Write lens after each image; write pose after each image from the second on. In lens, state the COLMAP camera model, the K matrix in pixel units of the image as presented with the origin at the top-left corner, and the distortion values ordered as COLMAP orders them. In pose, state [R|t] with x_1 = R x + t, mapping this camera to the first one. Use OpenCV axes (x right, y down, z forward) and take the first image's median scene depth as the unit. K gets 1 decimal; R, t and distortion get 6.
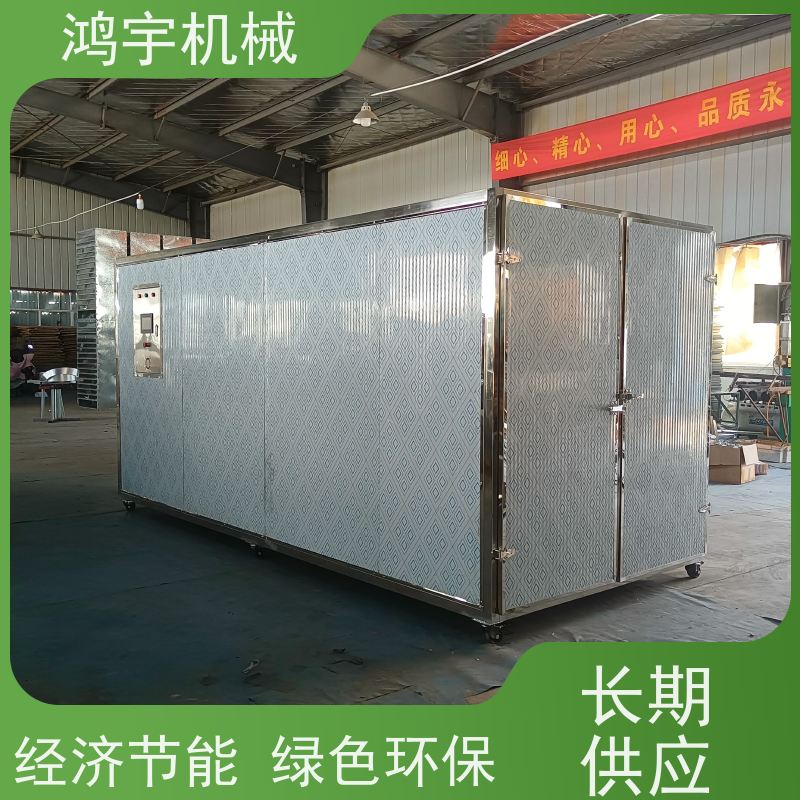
lens RADIAL K [[833.7, 0, 400.0], [0, 833.7, 400.0], [0, 0, 1]] dist [0.051384, -0.053208]
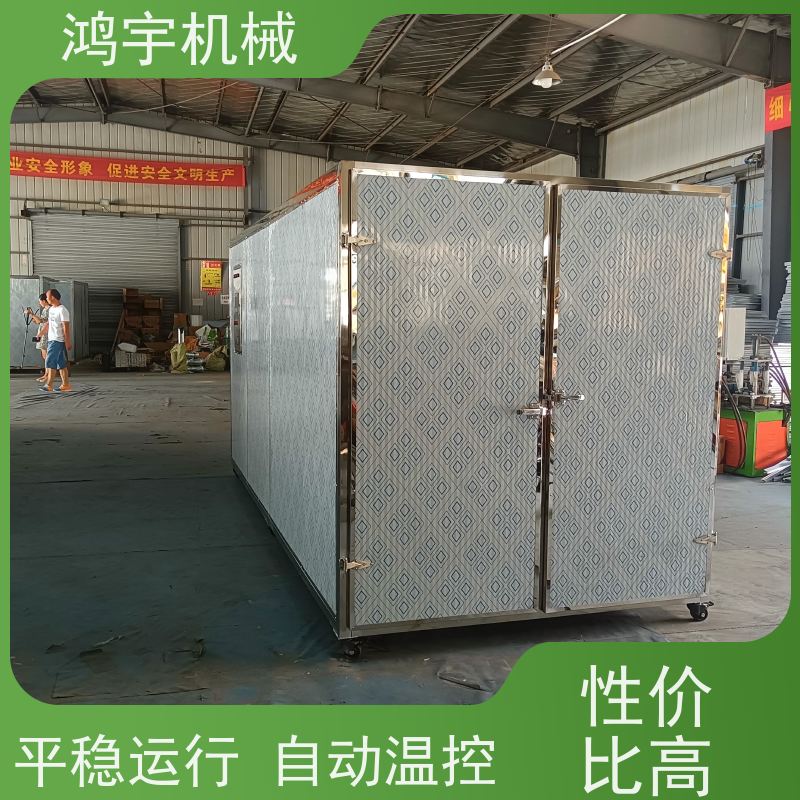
lens RADIAL K [[833.7, 0, 400.0], [0, 833.7, 400.0], [0, 0, 1]] dist [0.051384, -0.053208]
pose [[0.921416, 0.050446, -0.385288, 0.117811], [-0.036685, 0.998402, 0.042987, -0.008438], [0.386841, -0.025475, 0.921795, 0.041328]]
